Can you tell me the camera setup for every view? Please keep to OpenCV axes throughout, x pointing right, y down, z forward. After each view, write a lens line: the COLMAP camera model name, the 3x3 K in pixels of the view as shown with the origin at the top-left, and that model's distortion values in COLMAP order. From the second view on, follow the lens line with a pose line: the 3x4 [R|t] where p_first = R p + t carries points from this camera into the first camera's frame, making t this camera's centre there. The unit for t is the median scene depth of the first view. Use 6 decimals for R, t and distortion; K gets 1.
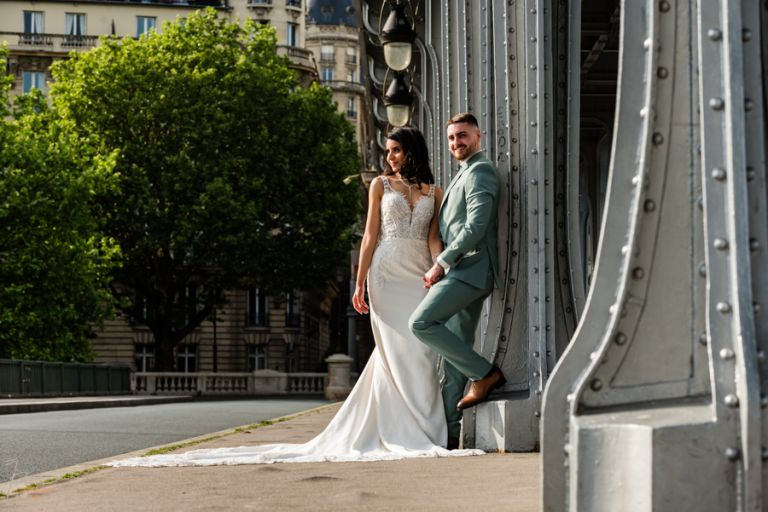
lens RADIAL K [[2572.9, 0, 384.0], [0, 2572.9, 256.0], [0, 0, 1]] dist [-0.133231, 3.543861]
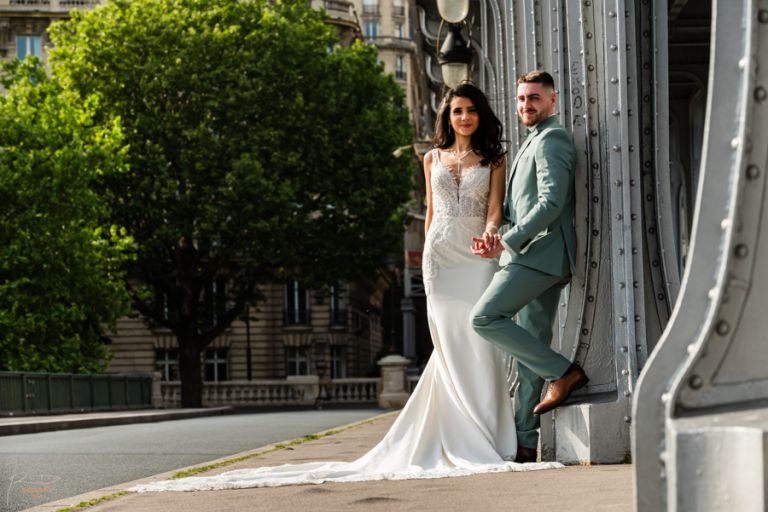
lens RADIAL K [[2572.9, 0, 384.0], [0, 2572.9, 256.0], [0, 0, 1]] dist [-0.133231, 3.543861]
pose [[0.998929, -0.026165, -0.038157, 0.012936], [0.026487, 0.999618, 0.007942, -0.001842], [0.037935, -0.008944, 0.999240, 0.143687]]
